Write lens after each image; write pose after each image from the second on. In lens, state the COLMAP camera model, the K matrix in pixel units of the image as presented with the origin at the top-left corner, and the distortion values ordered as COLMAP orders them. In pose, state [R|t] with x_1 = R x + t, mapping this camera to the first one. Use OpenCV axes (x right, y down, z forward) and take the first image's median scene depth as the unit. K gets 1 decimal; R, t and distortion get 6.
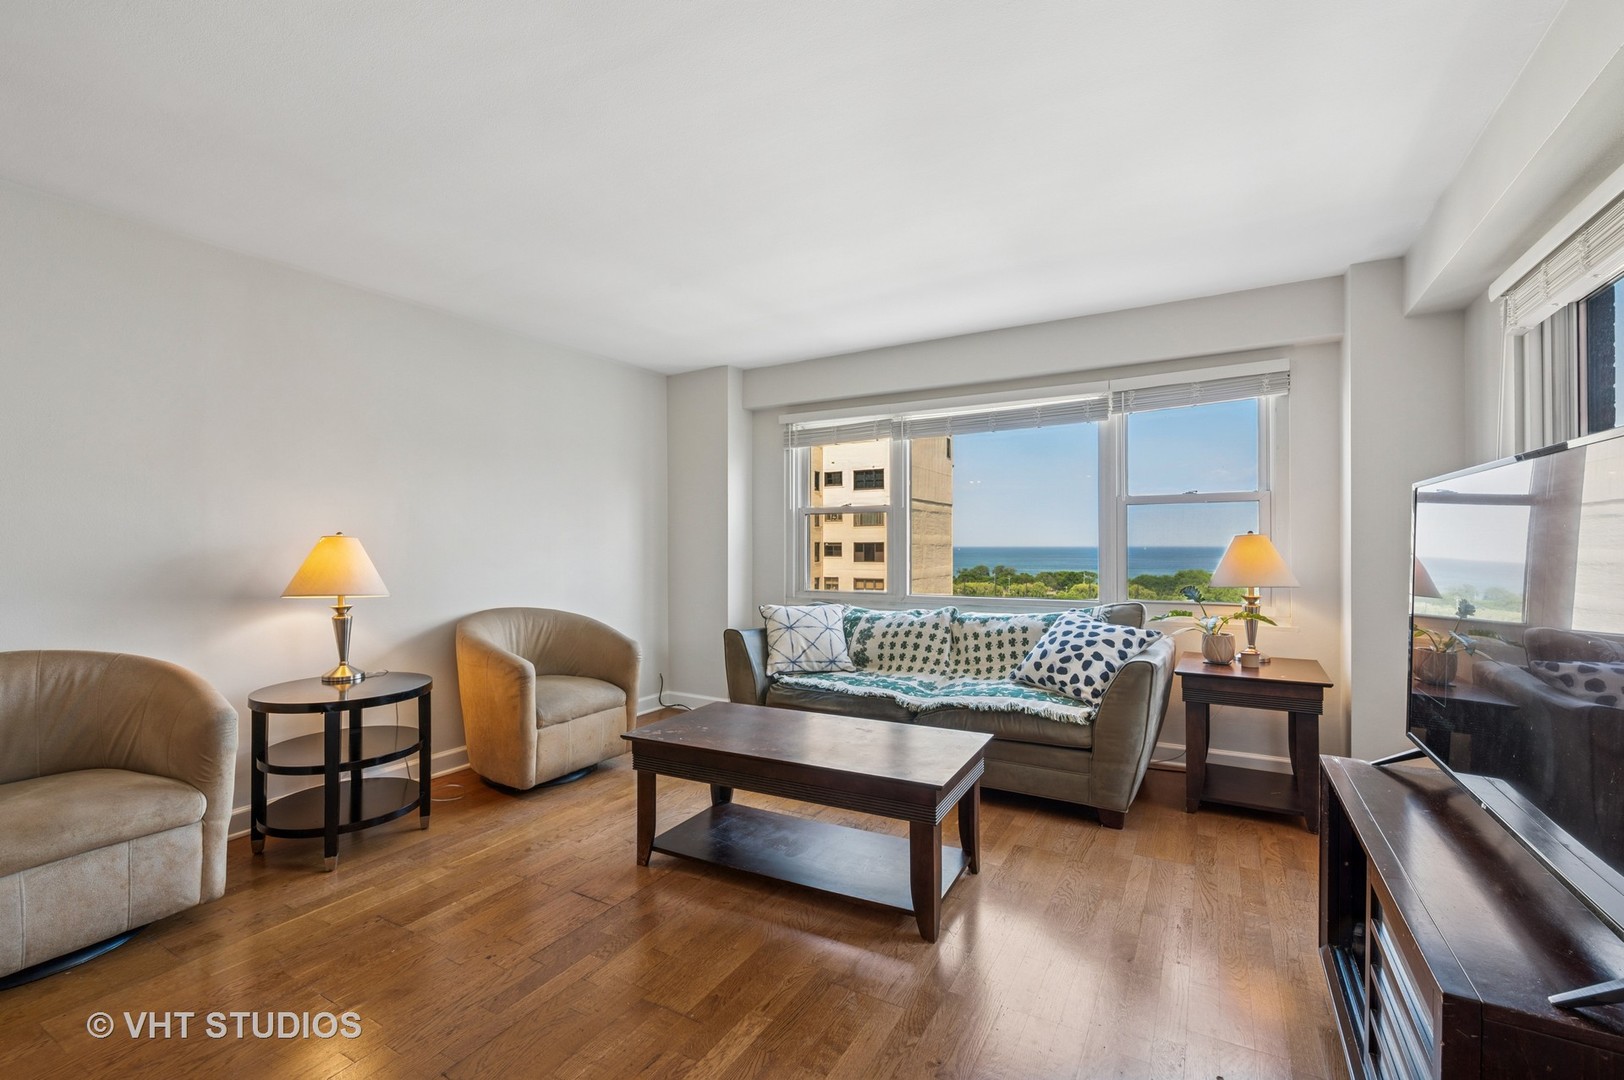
lens RADIAL K [[686.5, 0, 812.0], [0, 686.5, 540.0], [0, 0, 1]] dist [0.001215, 0.000076]
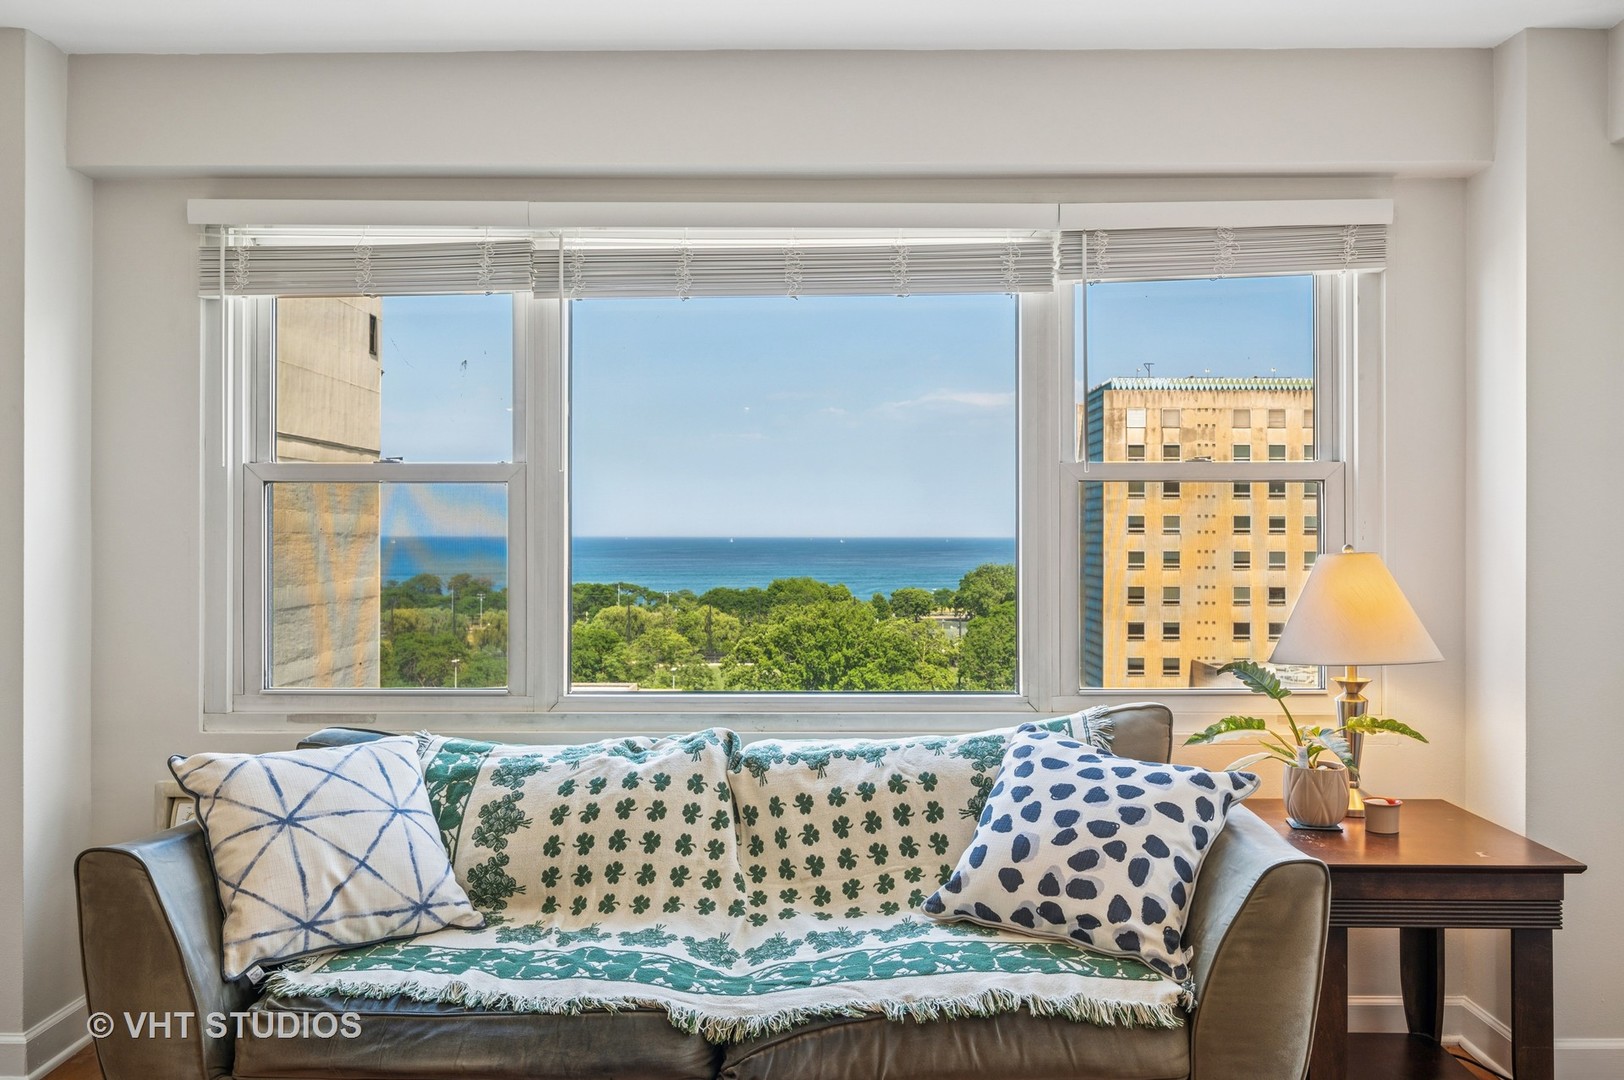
lens RADIAL K [[1358.1, 0, 812.0], [0, 1358.1, 540.0], [0, 0, 1]] dist [-0.006467, -0.002182]
pose [[0.871499, 0.002134, 0.490392, -0.142158], [-0.007387, 0.999934, 0.008776, -0.019638], [-0.490341, -0.011271, 0.871458, 0.307152]]
